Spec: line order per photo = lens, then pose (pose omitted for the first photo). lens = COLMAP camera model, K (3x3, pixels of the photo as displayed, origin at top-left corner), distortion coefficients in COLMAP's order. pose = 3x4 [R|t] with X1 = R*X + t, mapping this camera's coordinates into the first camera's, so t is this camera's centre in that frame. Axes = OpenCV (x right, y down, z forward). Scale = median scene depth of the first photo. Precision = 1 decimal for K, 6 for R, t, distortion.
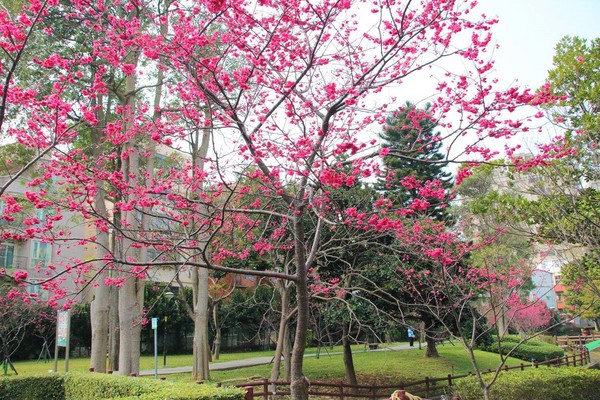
lens RADIAL K [[497.6, 0, 287.4], [0, 497.6, 200.6], [0, 0, 1]] dist [-0.146164, 0.131935]
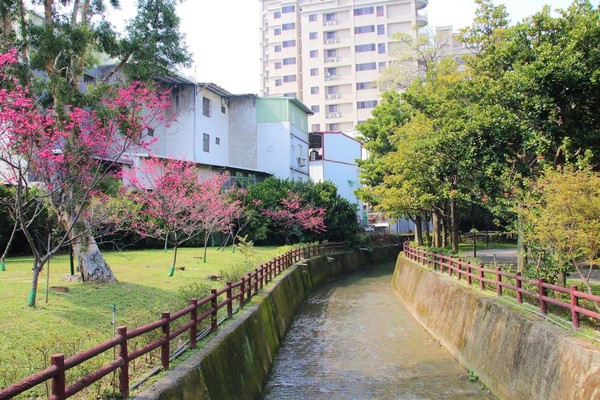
lens RADIAL K [[497.6, 0, 287.4], [0, 497.6, 200.6], [0, 0, 1]] dist [-0.146164, 0.131935]
pose [[0.957225, 0.025810, 0.288190, 0.854189], [-0.080788, 0.980243, 0.180547, 0.344118], [-0.277836, -0.196106, 0.940399, 1.302245]]
